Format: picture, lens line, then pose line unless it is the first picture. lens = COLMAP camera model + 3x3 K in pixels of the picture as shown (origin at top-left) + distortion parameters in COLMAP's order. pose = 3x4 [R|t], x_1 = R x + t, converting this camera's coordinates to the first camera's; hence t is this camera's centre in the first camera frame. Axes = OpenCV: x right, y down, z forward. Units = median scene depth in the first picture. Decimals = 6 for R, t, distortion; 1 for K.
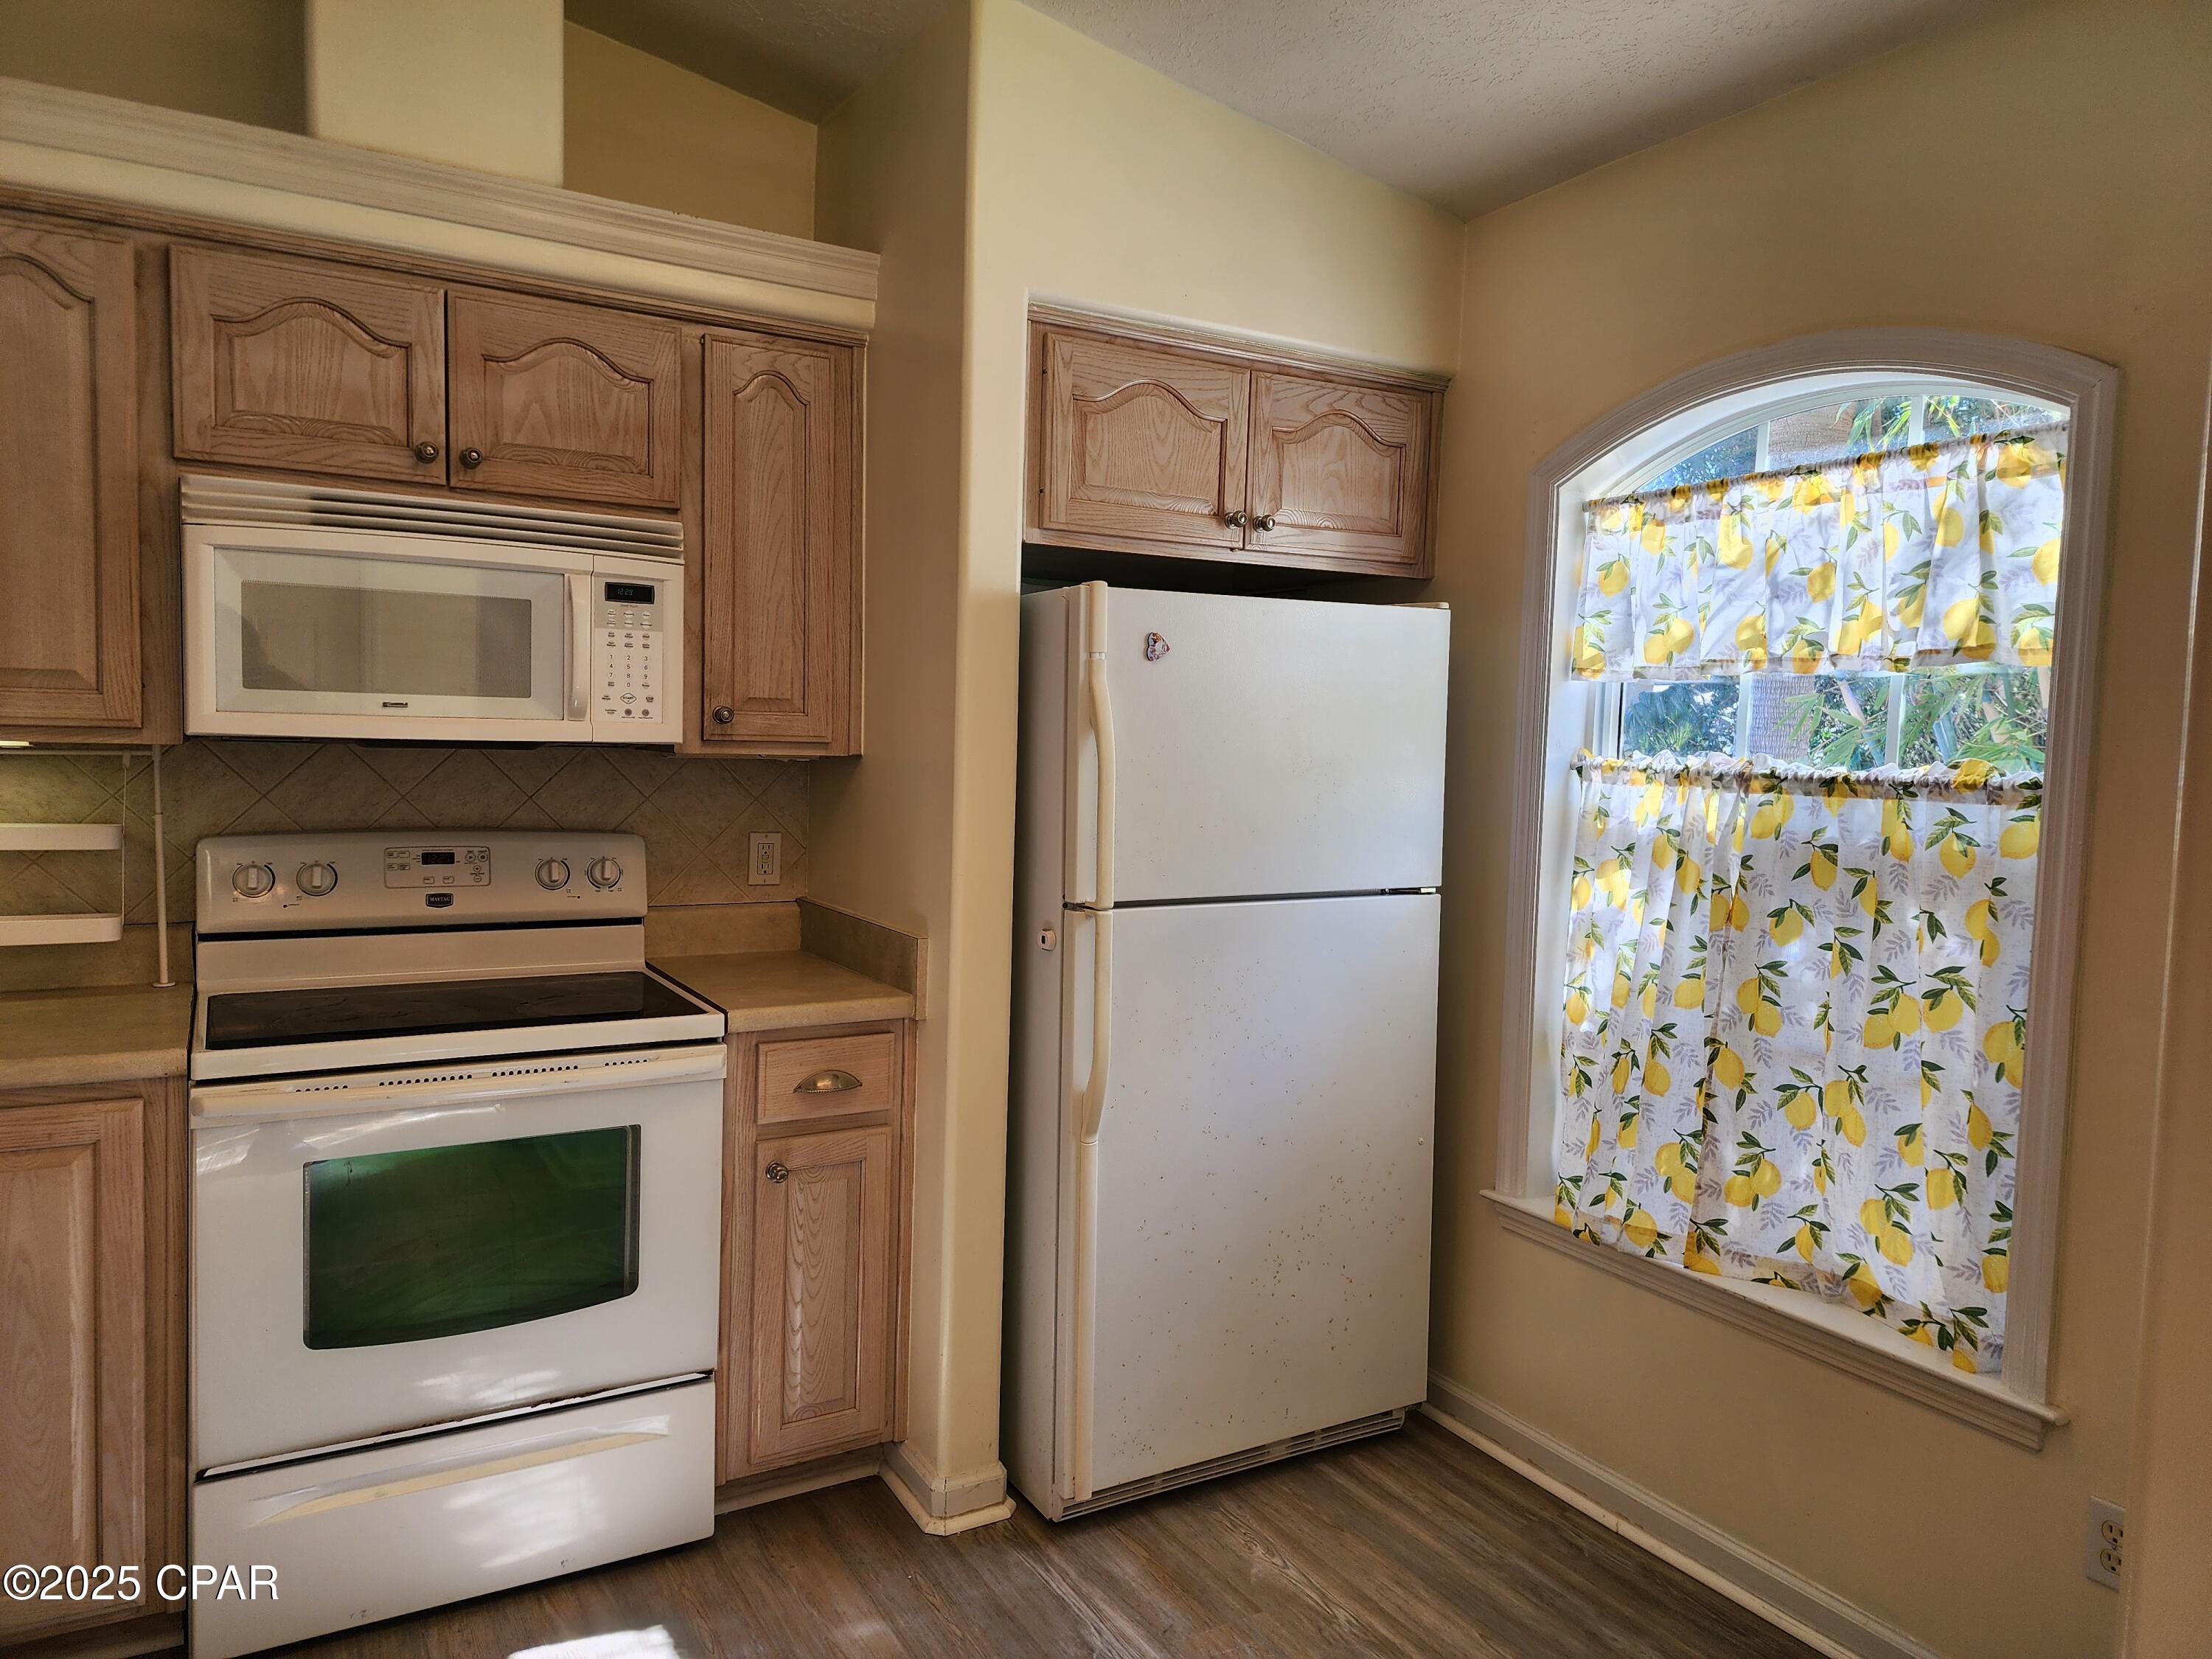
lens RADIAL K [[1466.0, 0, 1088.0], [0, 1466.0, 826.3], [0, 0, 1]] dist [0.068951, -0.053794]
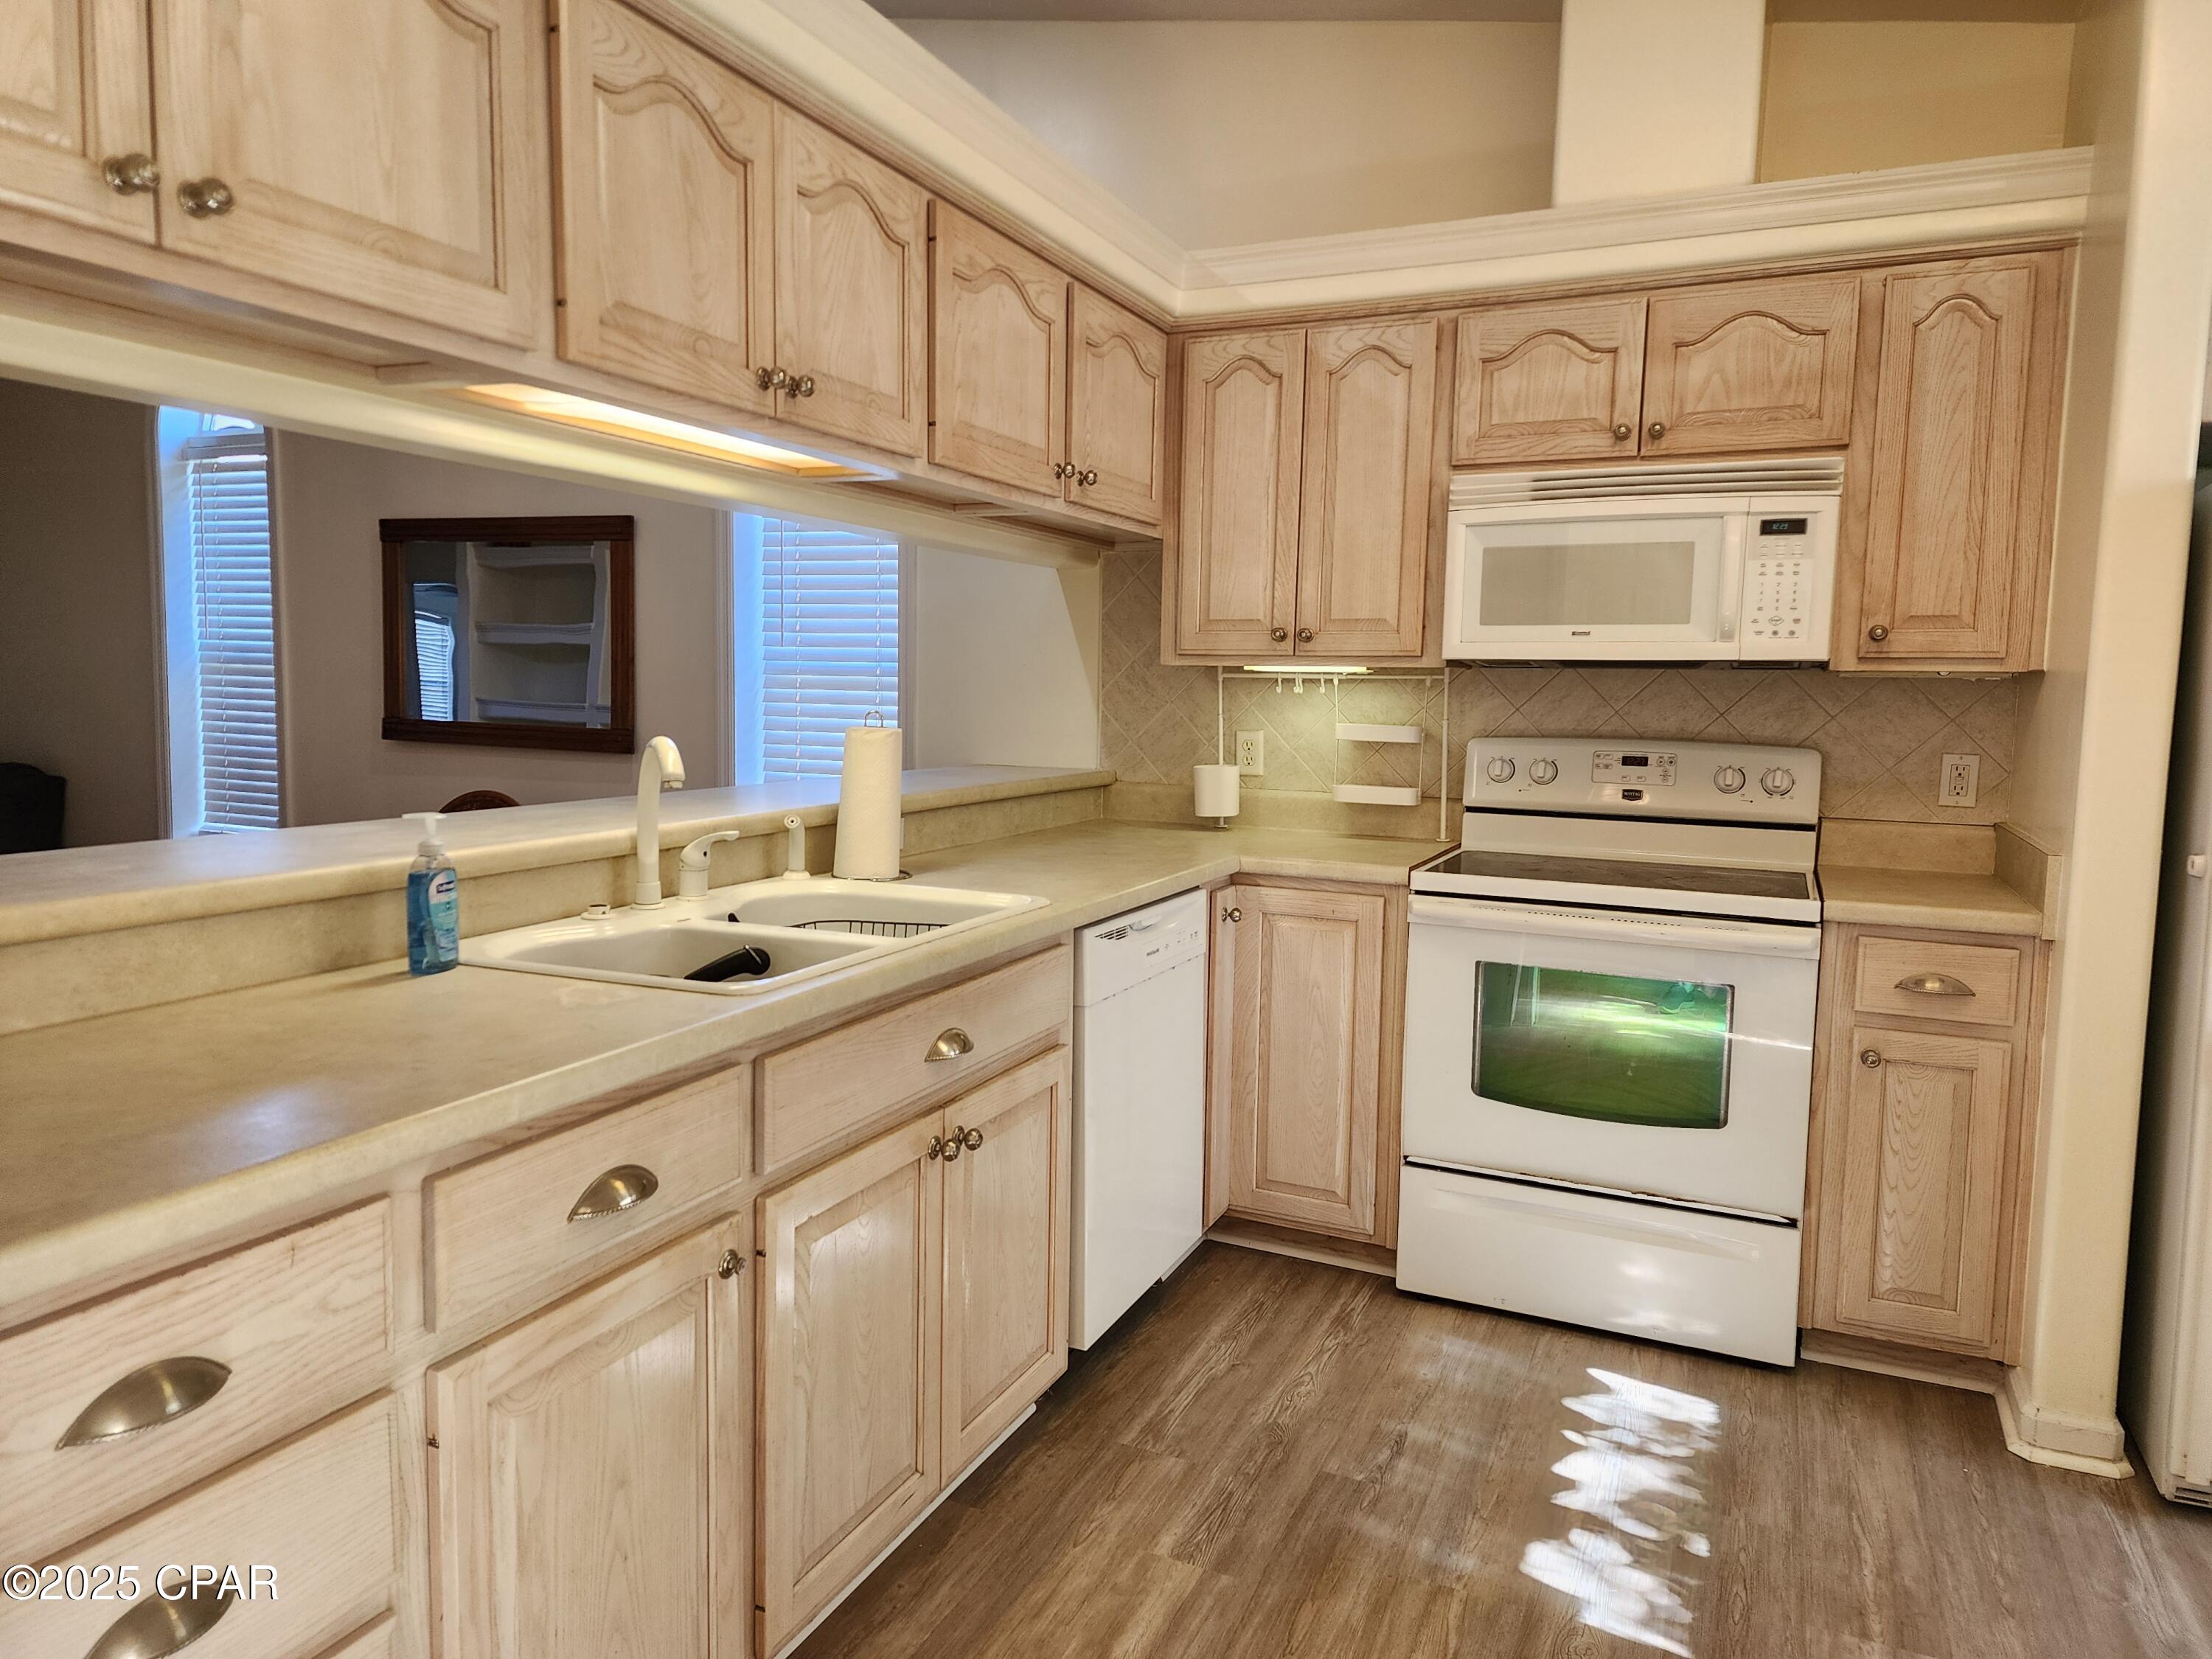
lens RADIAL K [[1466.0, 0, 1092.1], [0, 1466.0, 816.0], [0, 0, 1]] dist [0.068951, -0.053794]
pose [[0.582001, 0.059549, -0.811004, 0.324646], [-0.052761, 0.997979, 0.035415, 0.051480], [0.811474, 0.022177, 0.583967, -0.089334]]
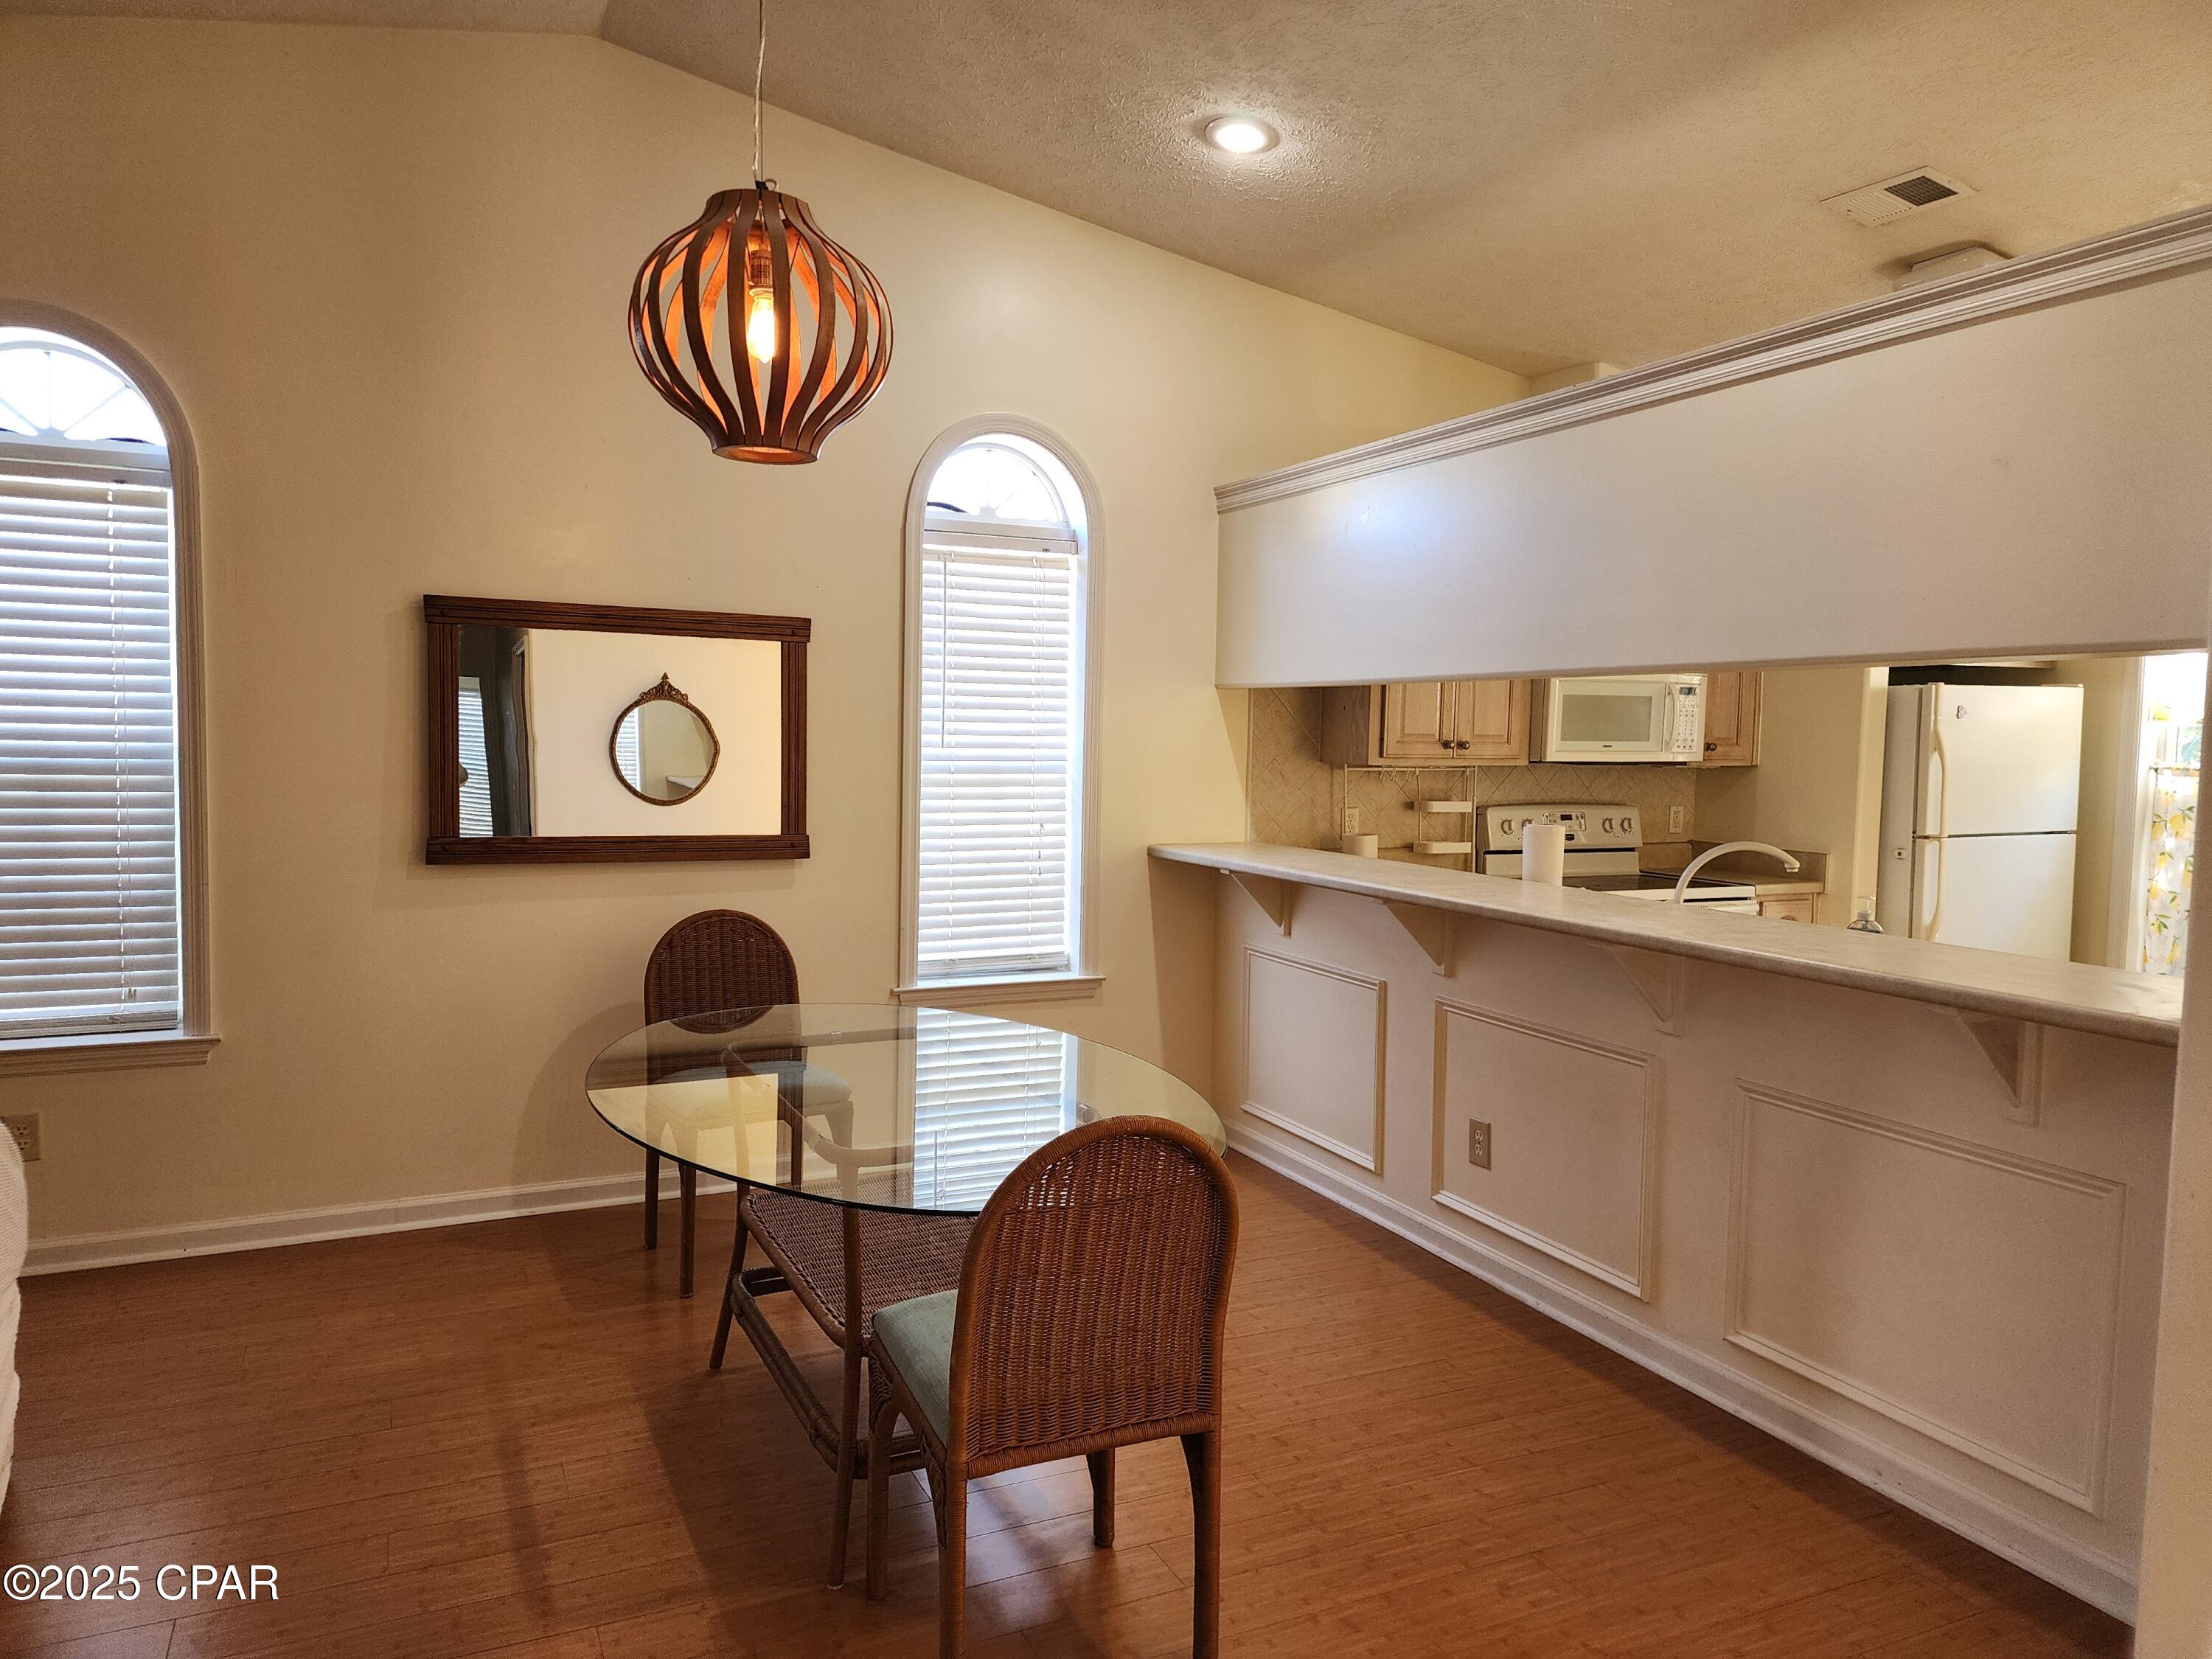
lens RADIAL K [[1466.0, 0, 1071.8], [0, 1466.0, 831.1], [0, 0, 1]] dist [0.068951, -0.053794]
pose [[0.995403, -0.005636, -0.095606, -1.017757], [0.006180, 0.999966, 0.005395, 0.027571], [0.095572, -0.005961, 0.995405, -1.243073]]
